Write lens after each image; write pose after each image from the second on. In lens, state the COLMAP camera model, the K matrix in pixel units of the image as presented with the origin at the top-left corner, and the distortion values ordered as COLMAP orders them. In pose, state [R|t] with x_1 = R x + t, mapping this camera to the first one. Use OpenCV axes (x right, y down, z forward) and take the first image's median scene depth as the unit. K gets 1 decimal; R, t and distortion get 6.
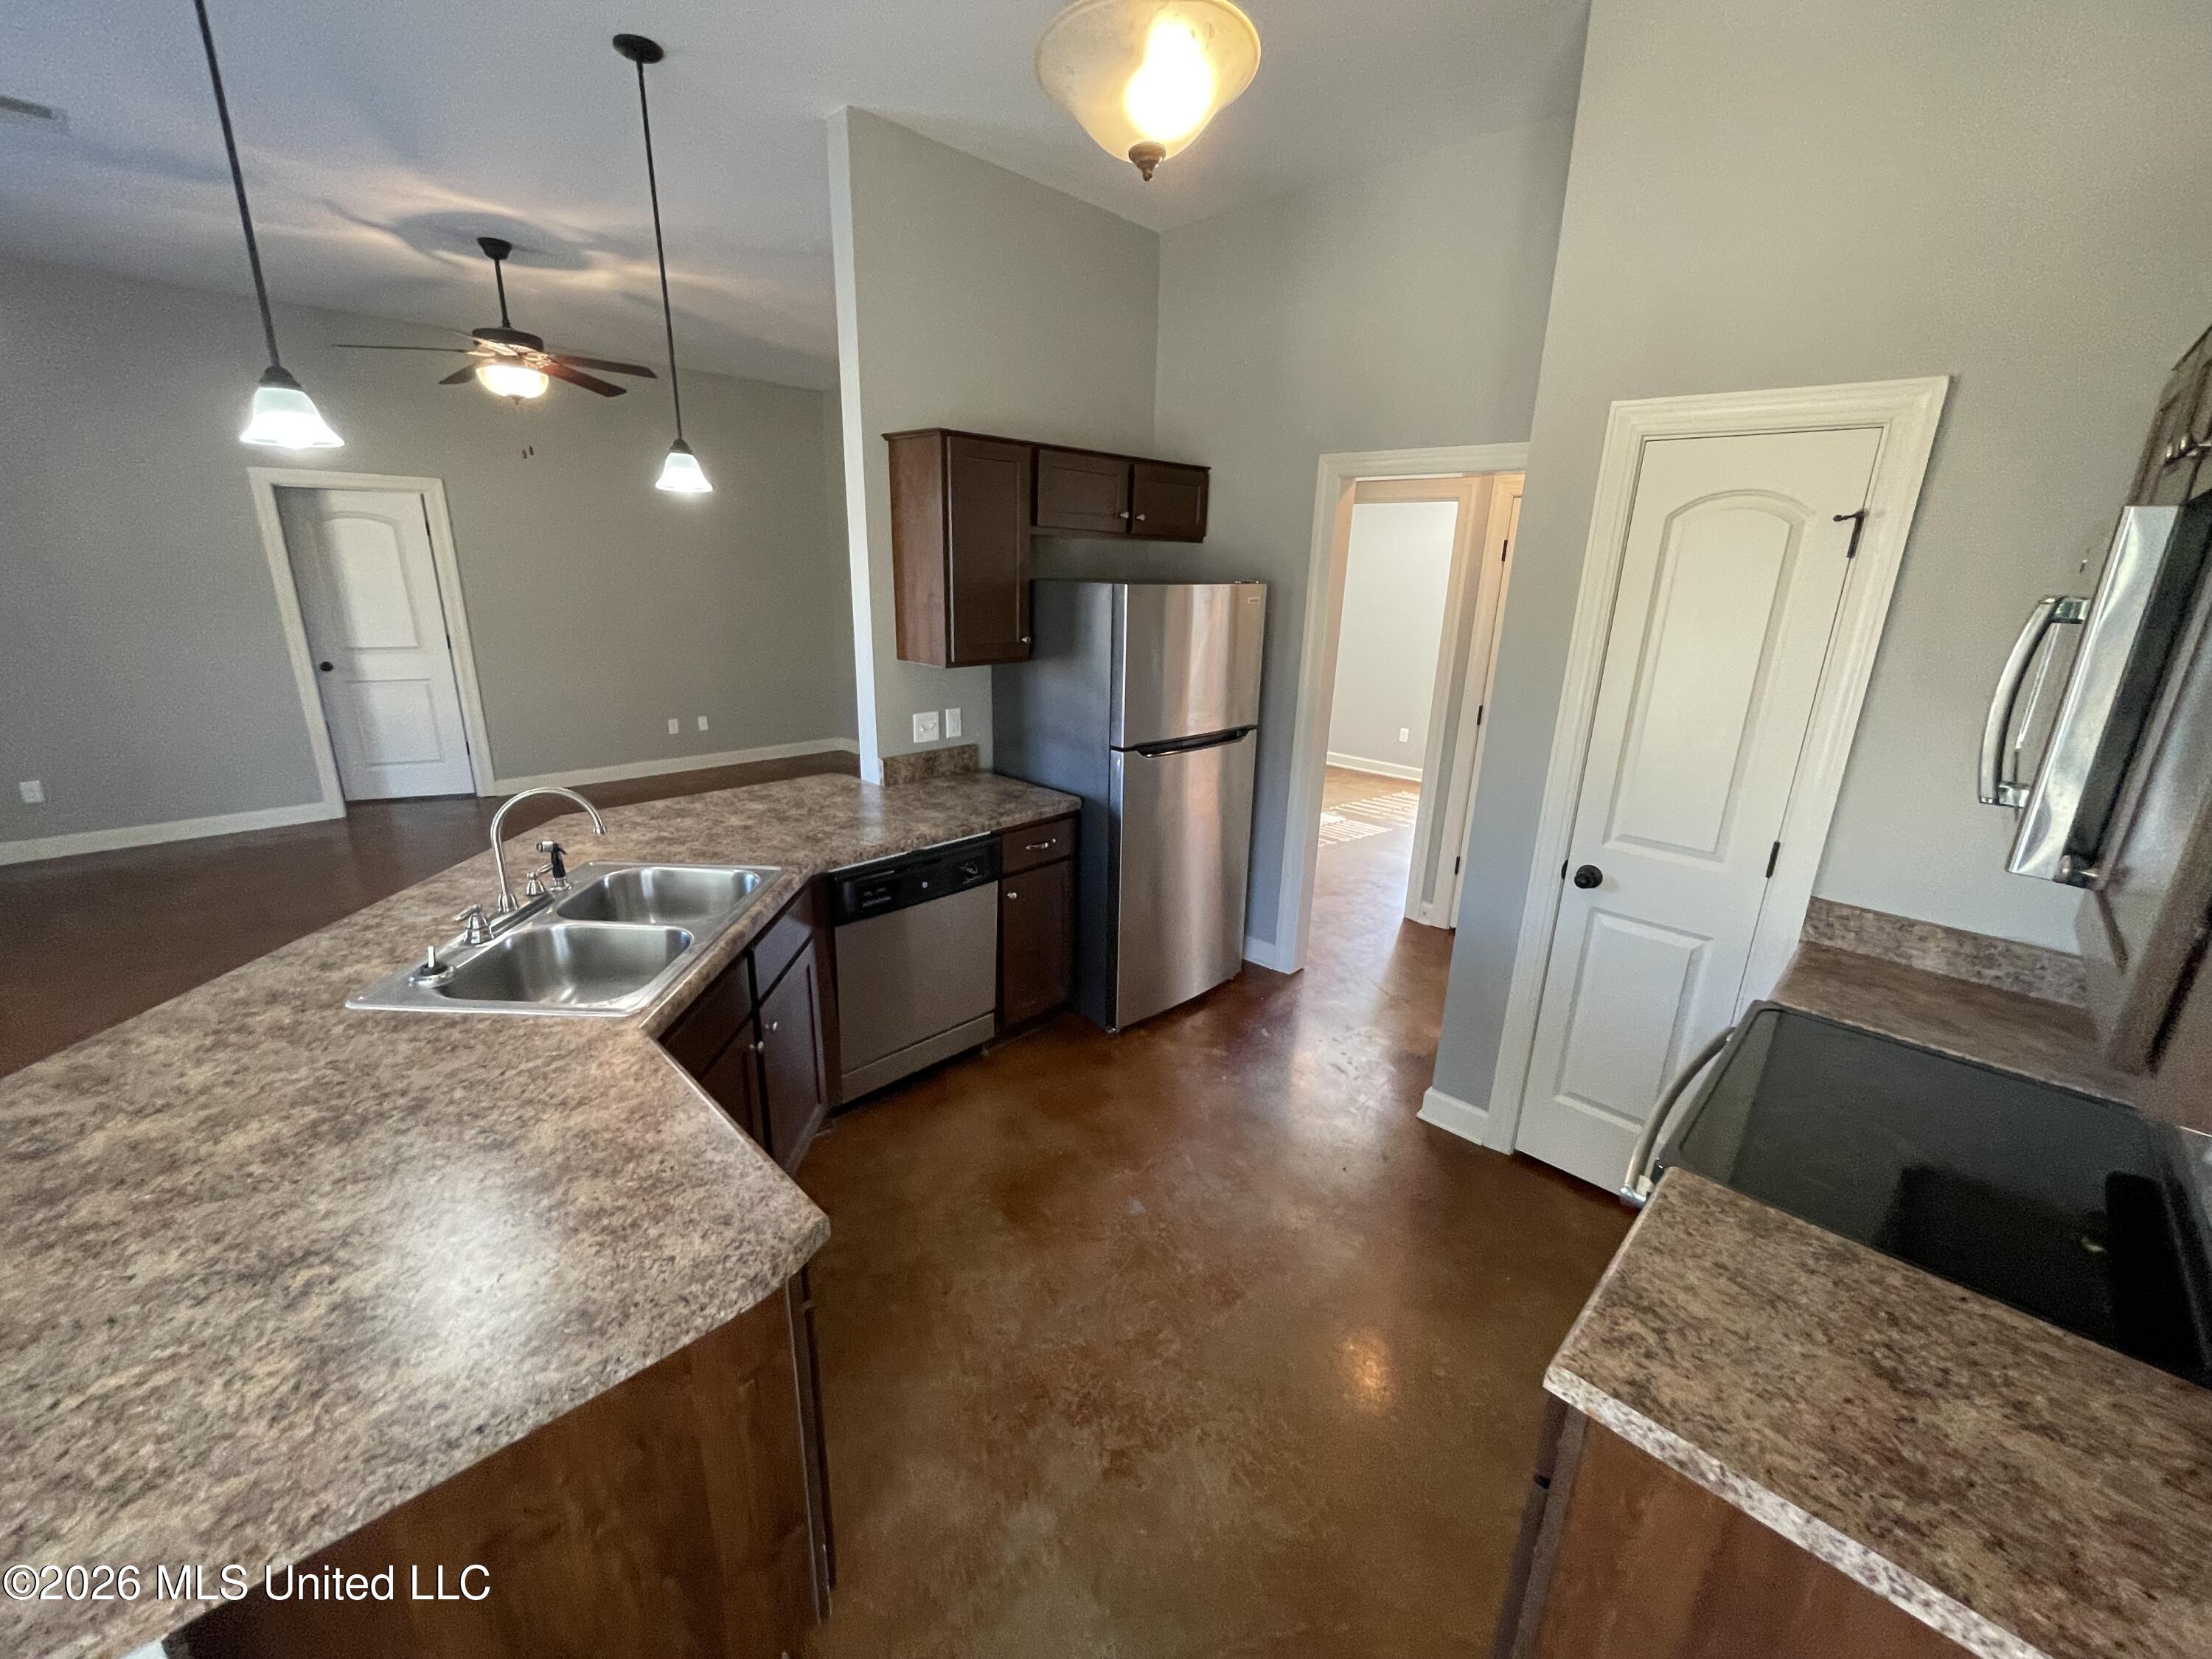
lens RADIAL K [[891.9, 0, 1108.4], [0, 891.9, 823.0], [0, 0, 1]] dist [0.001715, 0.000125]
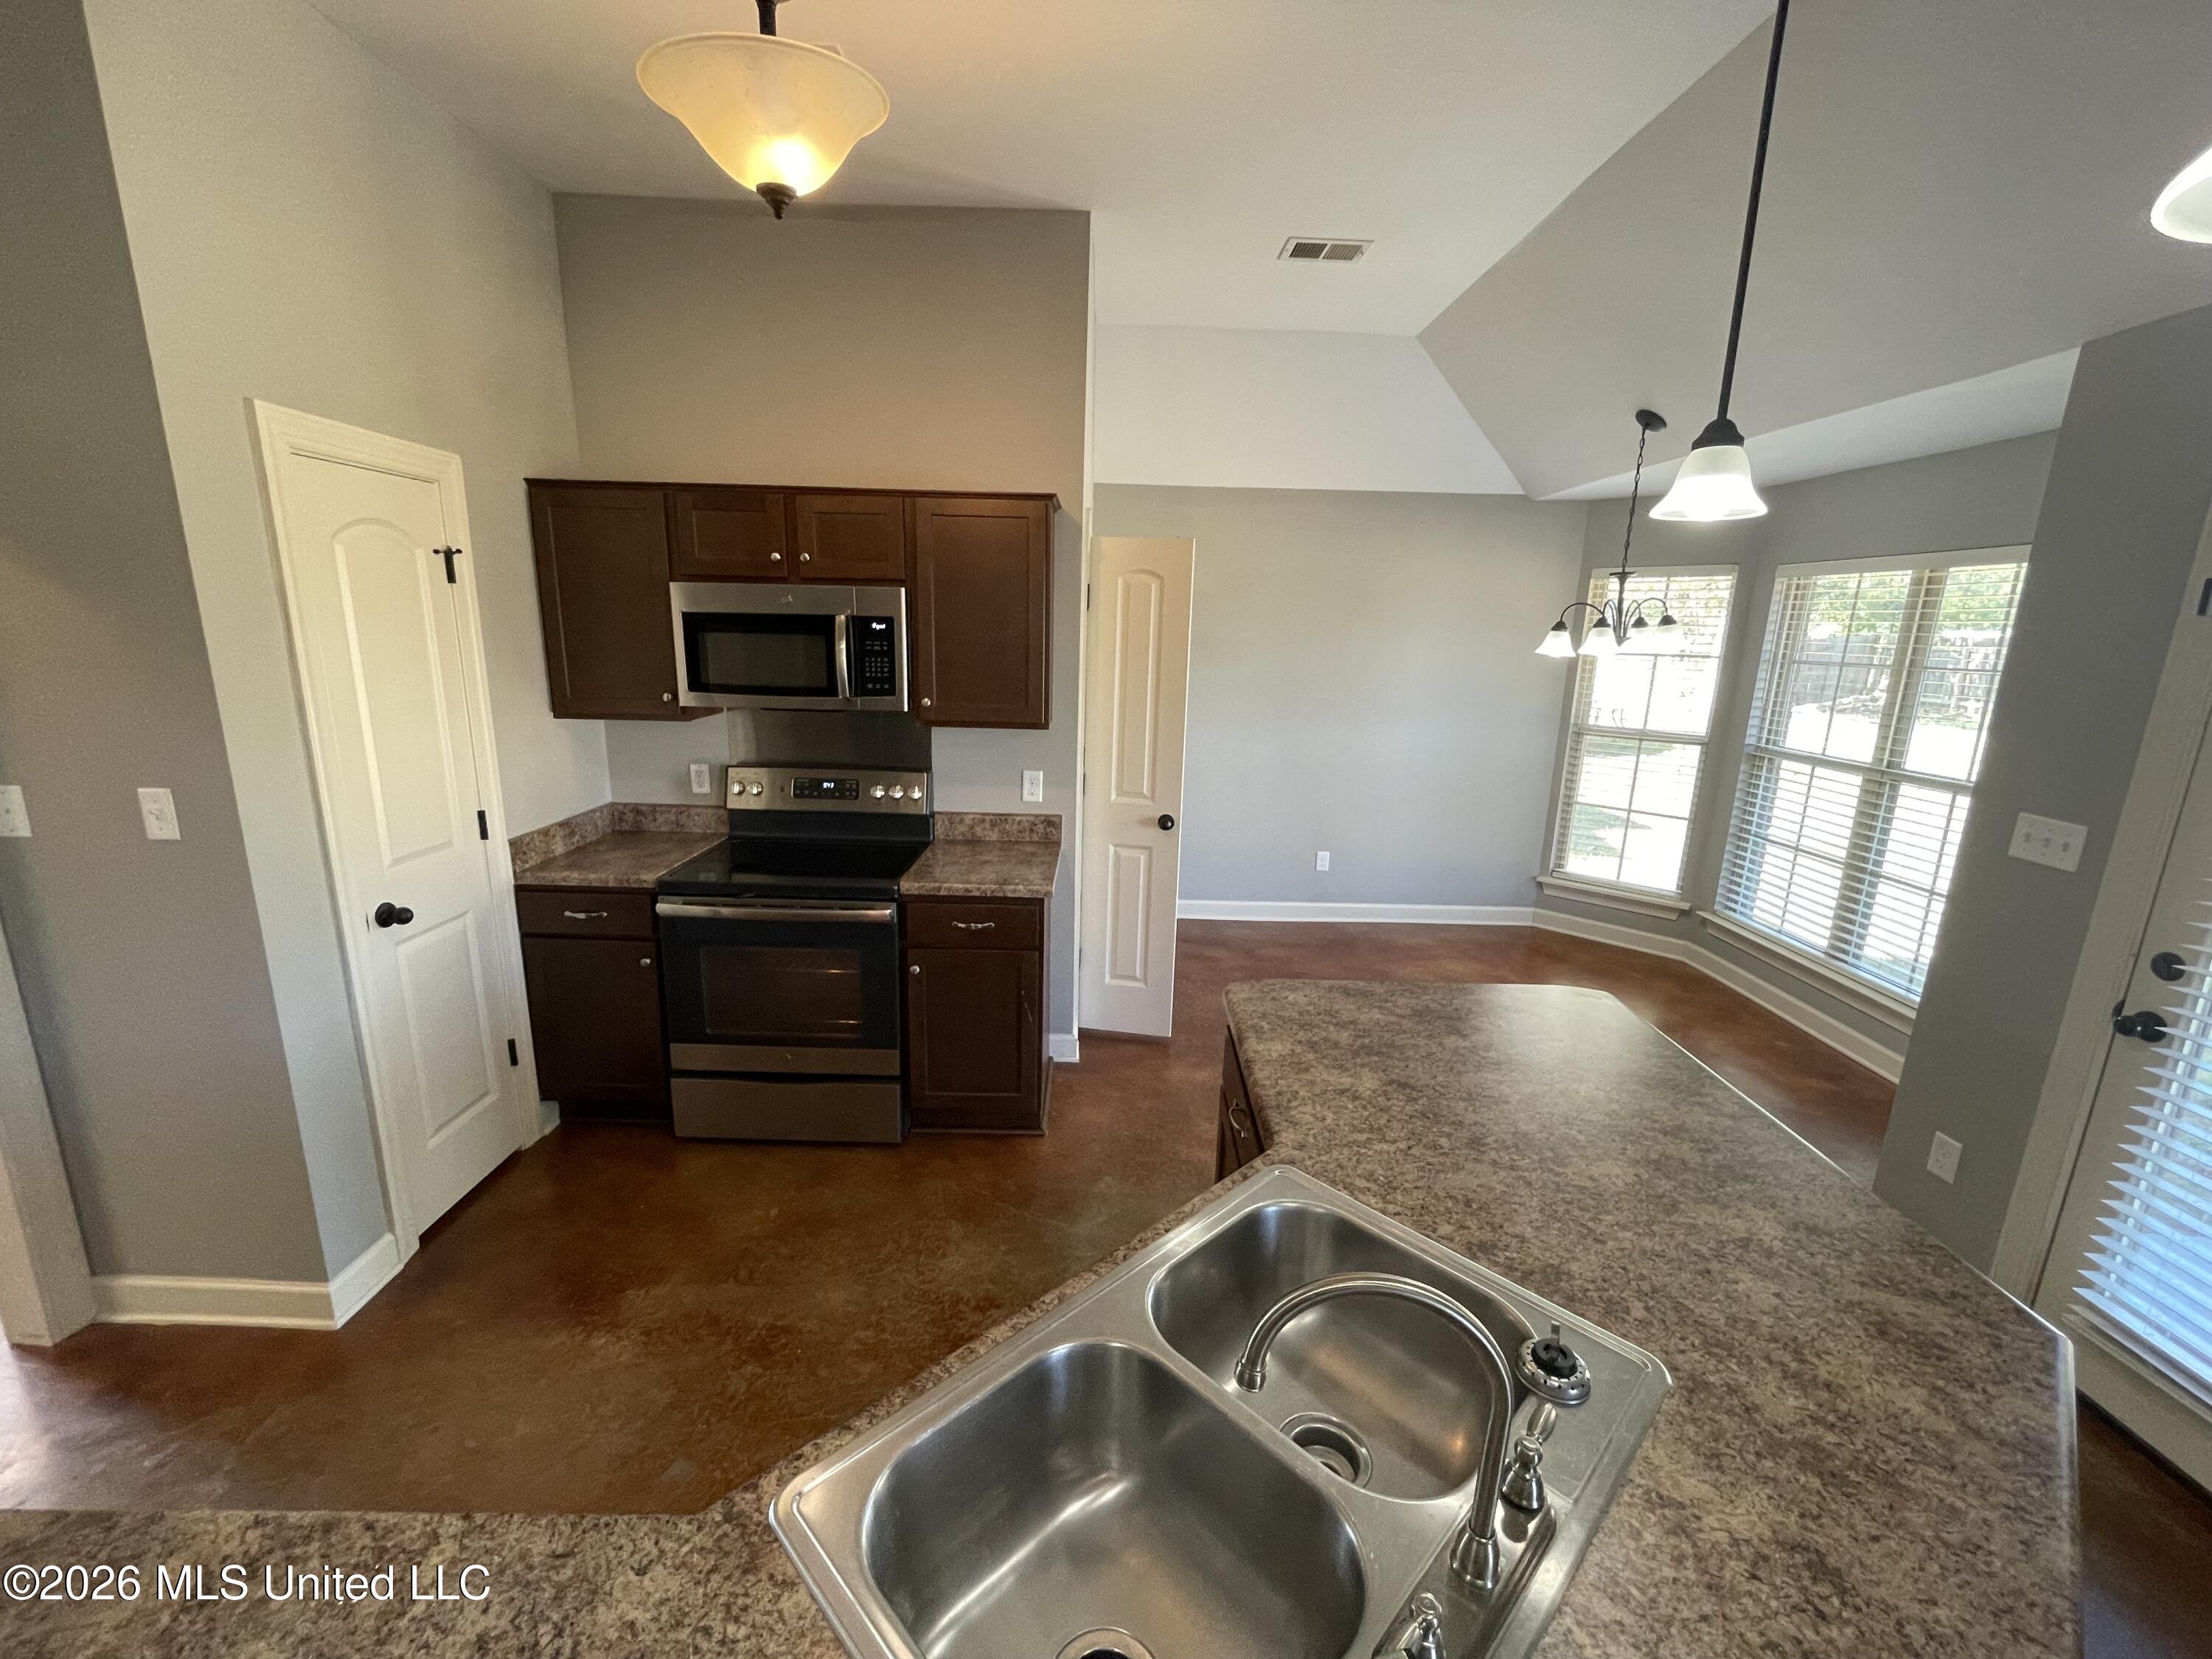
lens RADIAL K [[891.9, 0, 1108.4], [0, 891.9, 823.0], [0, 0, 1]] dist [0.001715, 0.000125]
pose [[-0.697551, -0.201117, 0.687731, -0.854269], [0.162414, 0.890442, 0.425129, -0.417901], [-0.697885, 0.408247, -0.588464, 1.352596]]
